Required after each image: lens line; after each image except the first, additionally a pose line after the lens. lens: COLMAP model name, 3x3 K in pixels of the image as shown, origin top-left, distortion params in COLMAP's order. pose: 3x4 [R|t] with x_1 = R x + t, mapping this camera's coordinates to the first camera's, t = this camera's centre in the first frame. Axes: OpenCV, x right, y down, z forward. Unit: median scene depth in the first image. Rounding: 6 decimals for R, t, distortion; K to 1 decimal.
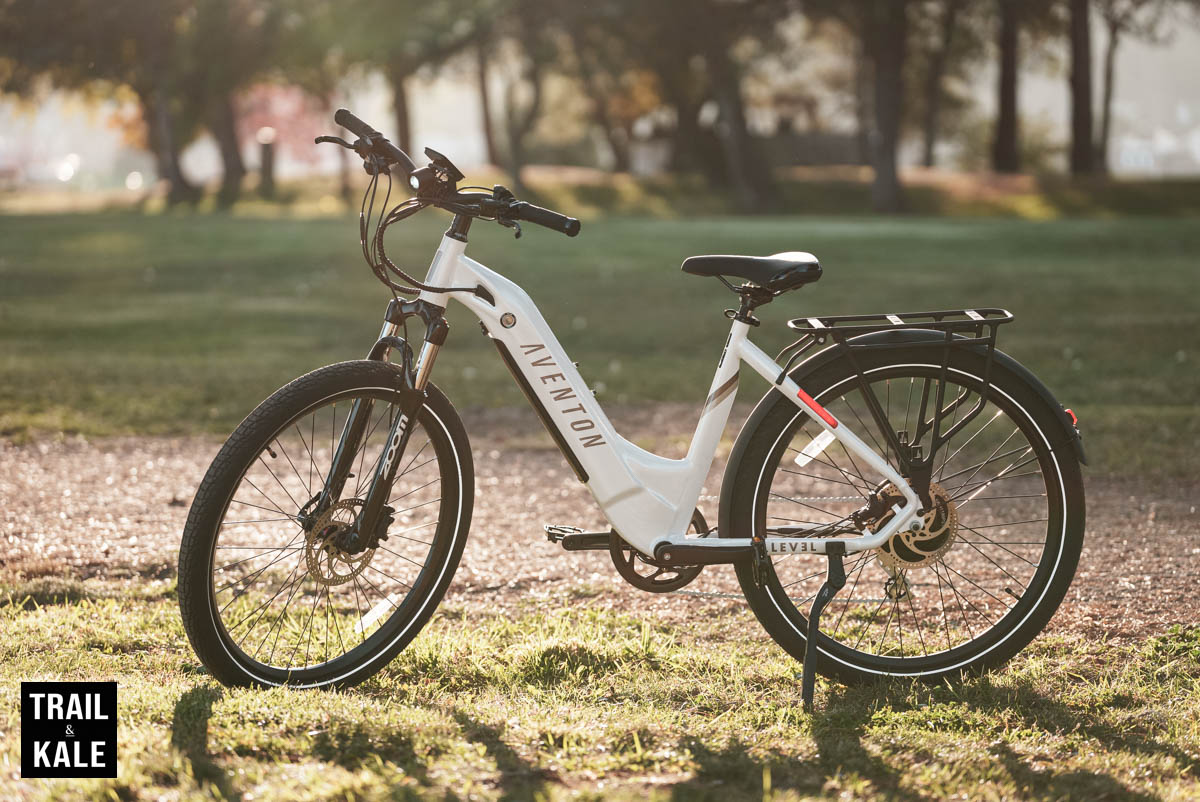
lens RADIAL K [[3885.0, 0, 599.8], [0, 3885.0, 399.9], [0, 0, 1]] dist [0.009886, 0.000000]
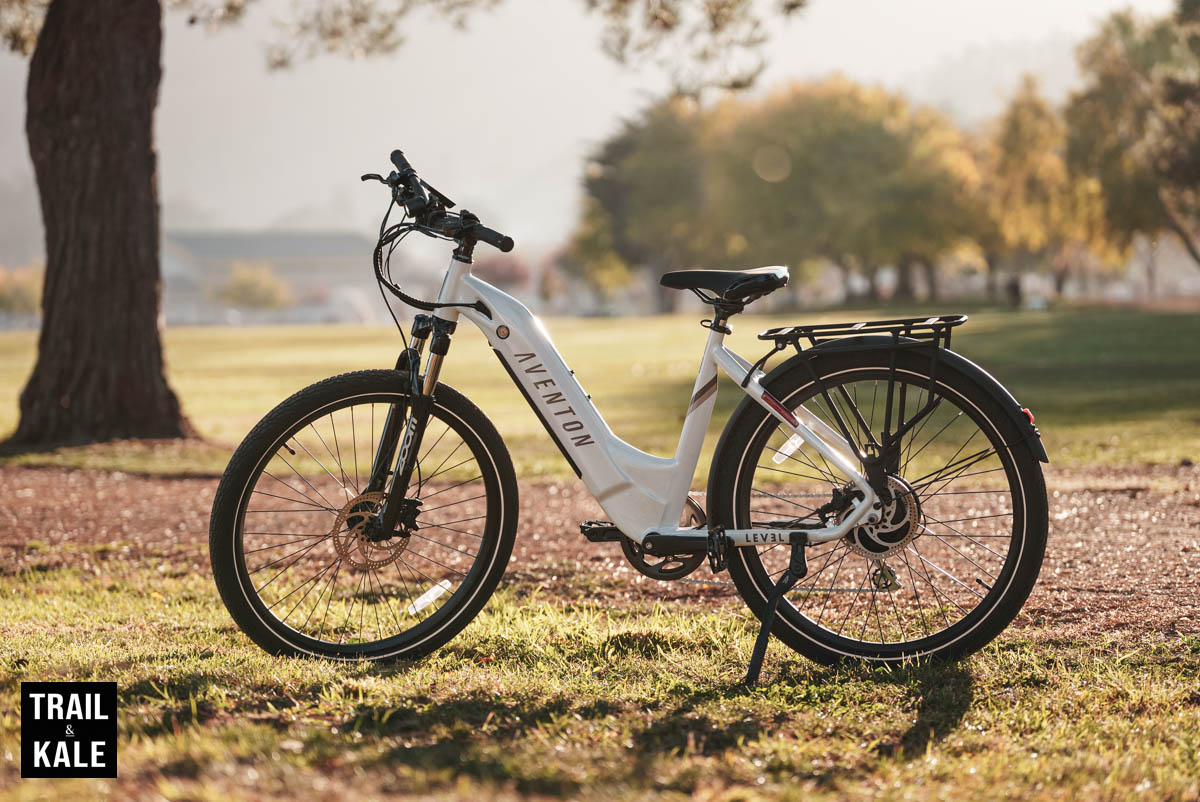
lens RADIAL K [[3579.3, 0, 599.4], [0, 3579.3, 400.6], [0, 0, 1]] dist [-0.173591, 0.000000]
pose [[0.928439, -0.011073, -0.371321, 0.375825], [0.000172, 0.999568, -0.029378, 0.028810], [0.371486, 0.027212, 0.928040, 0.056842]]
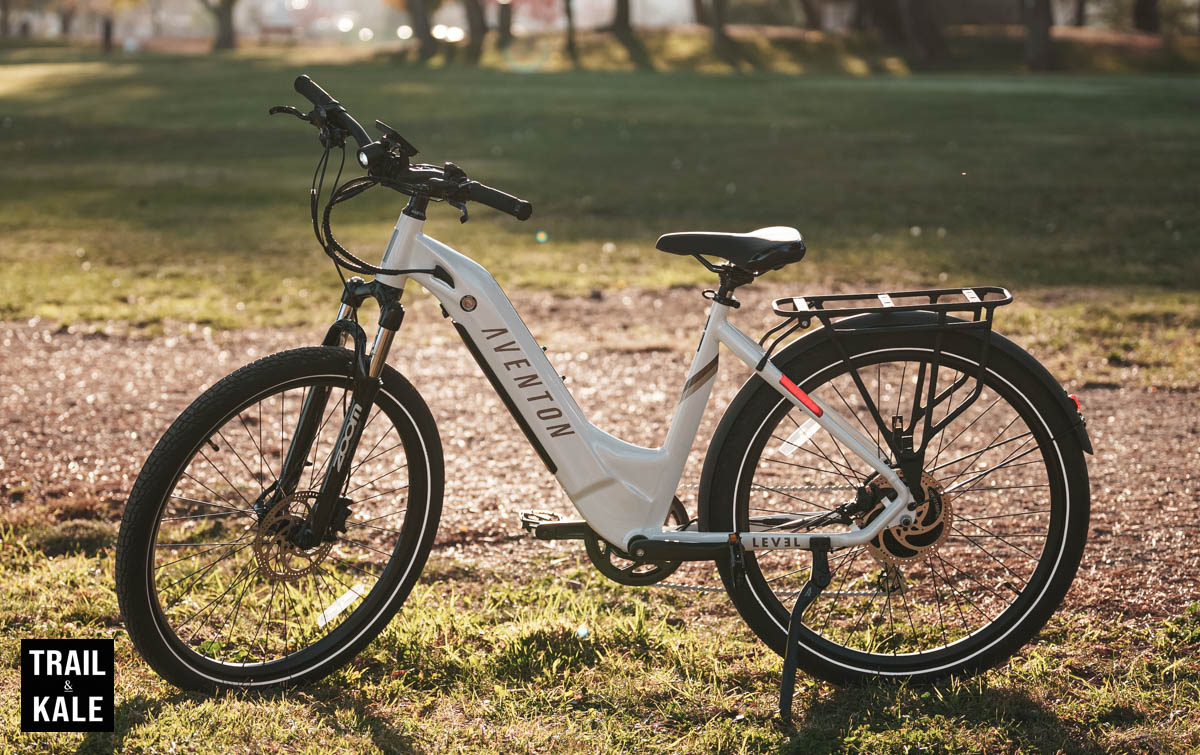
lens RADIAL K [[3291.6, 0, 594.0], [0, 3291.6, 373.5], [0, 0, 1]] dist [-0.166994, 0.000000]
pose [[0.997730, 0.003815, -0.067232, 0.059003], [-0.000479, 0.998771, 0.049569, -0.042083], [0.067339, -0.049424, 0.996505, 0.205481]]
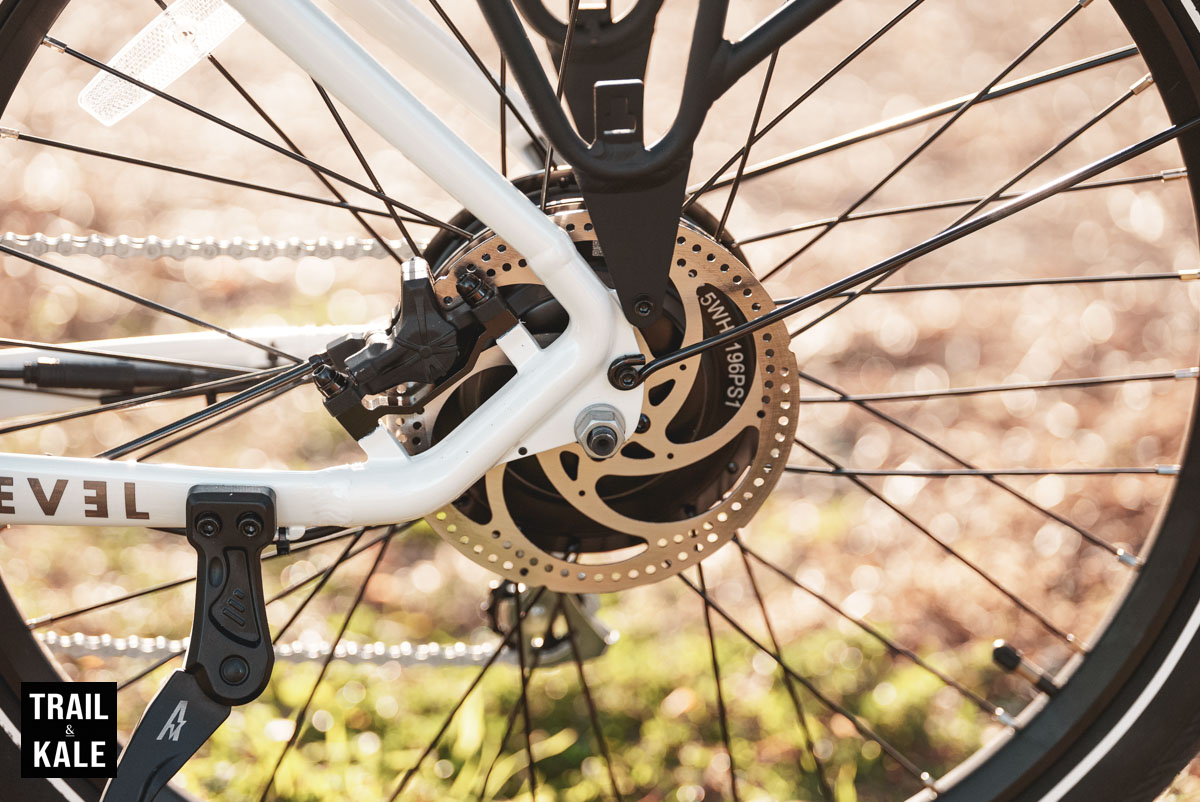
lens RADIAL K [[4574.2, 0, 598.2], [0, 4574.2, 398.5], [0, 0, 1]] dist [0.007095, 0.000000]
pose [[0.998978, 0.045100, 0.002905, 0.079900], [-0.044514, 0.970827, 0.235611, -0.030499], [0.007806, -0.235500, 0.971843, 0.743779]]
